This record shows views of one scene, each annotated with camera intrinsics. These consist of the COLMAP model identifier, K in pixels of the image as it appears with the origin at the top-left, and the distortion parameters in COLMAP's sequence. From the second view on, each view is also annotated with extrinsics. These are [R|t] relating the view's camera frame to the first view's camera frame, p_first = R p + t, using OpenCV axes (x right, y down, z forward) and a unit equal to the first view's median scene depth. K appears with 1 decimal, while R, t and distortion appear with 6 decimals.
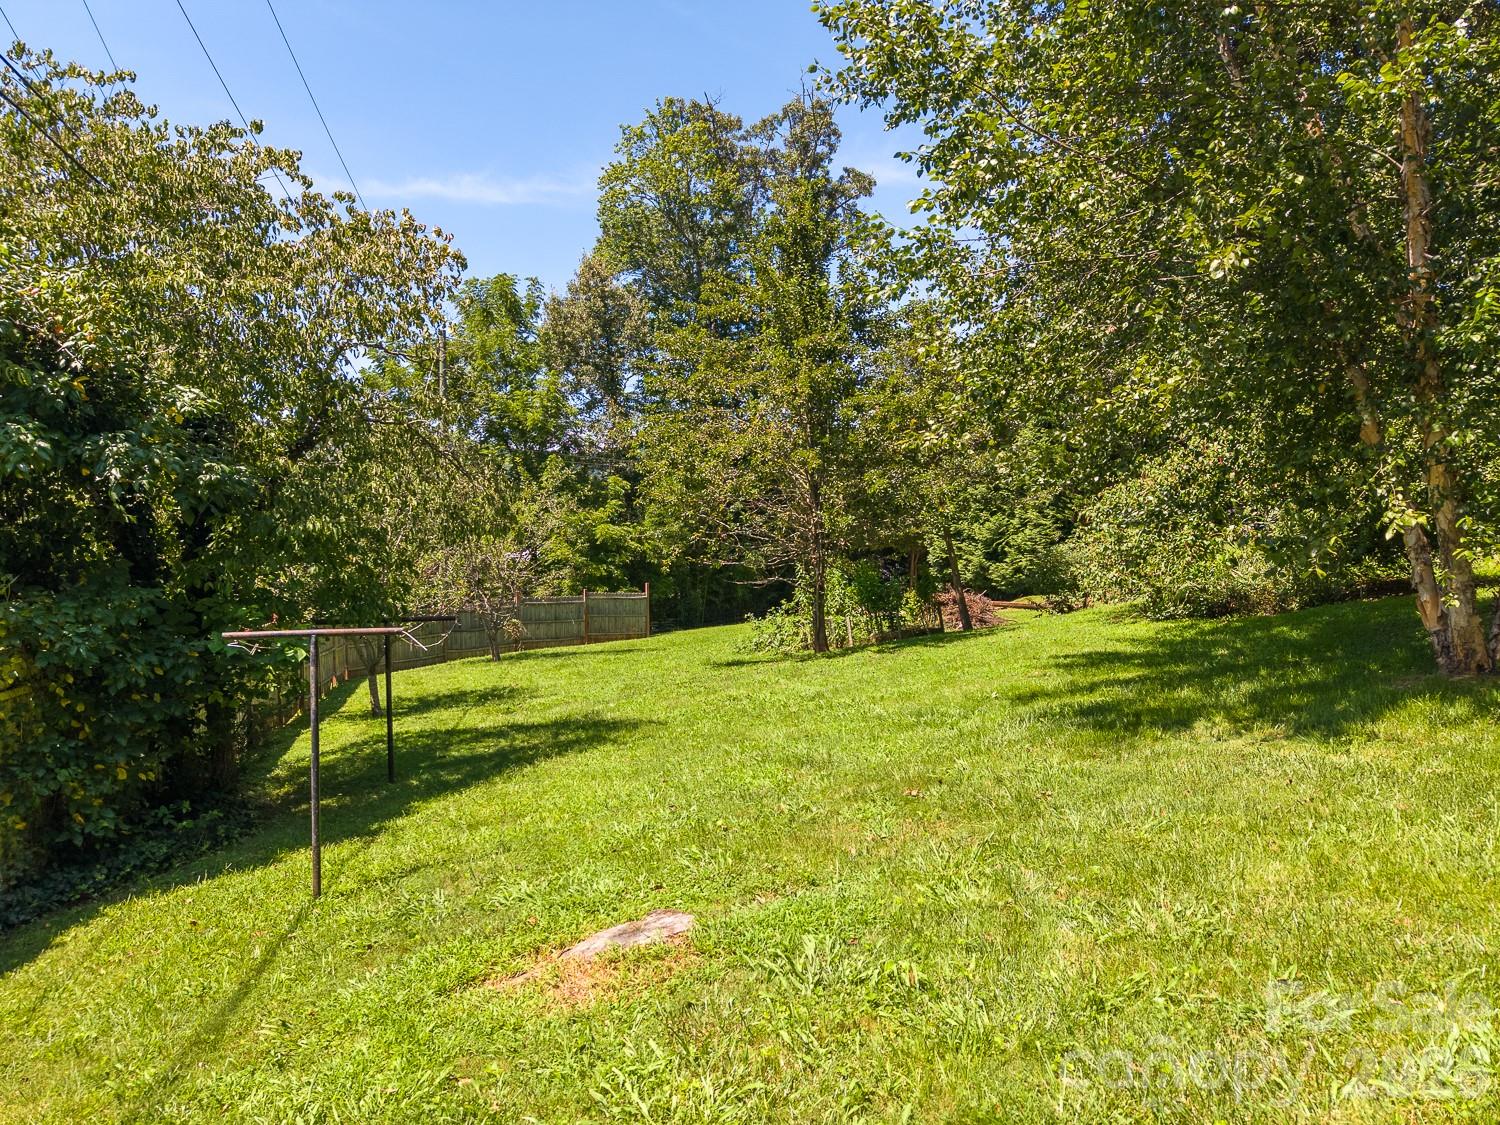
lens RADIAL K [[1006.7, 0, 753.5], [0, 1006.7, 561.4], [0, 0, 1]] dist [0.036905, -0.029446]
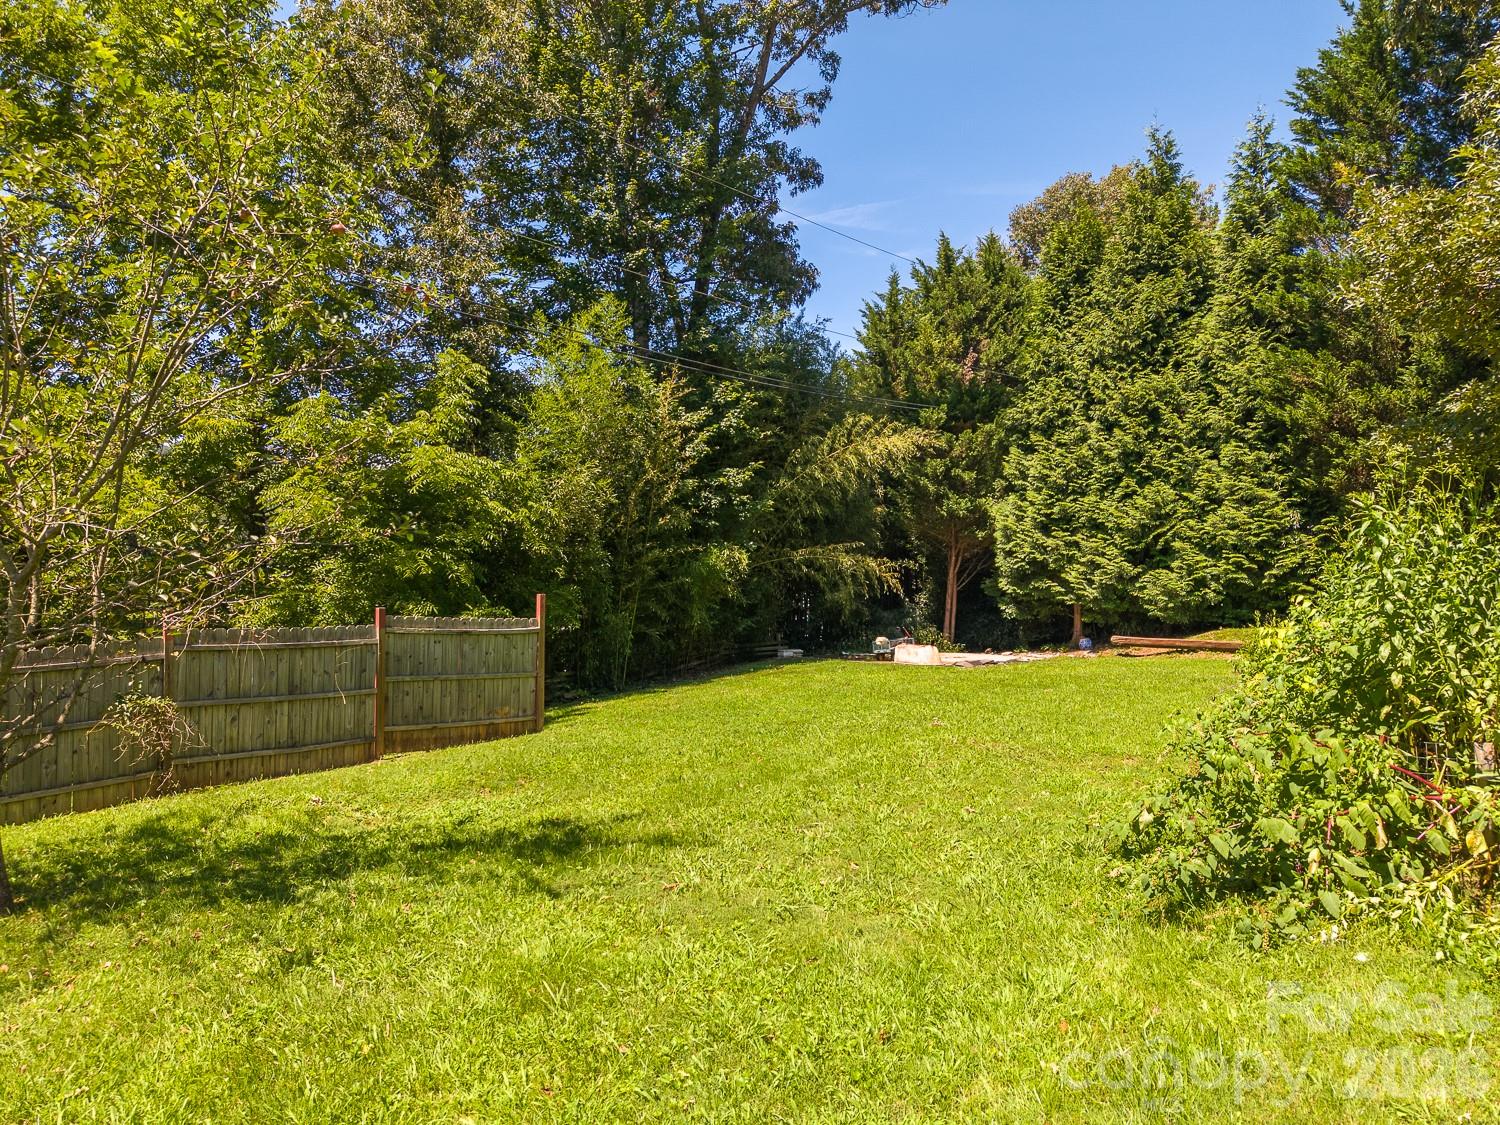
lens RADIAL K [[1006.7, 0, 743.8], [0, 1006.7, 571.5], [0, 0, 1]] dist [0.036905, -0.029446]
pose [[0.985028, 0.016719, 0.171581, -0.089096], [-0.014399, 0.999787, -0.014753, 0.016072], [-0.171791, 0.012062, 0.985060, 0.557480]]
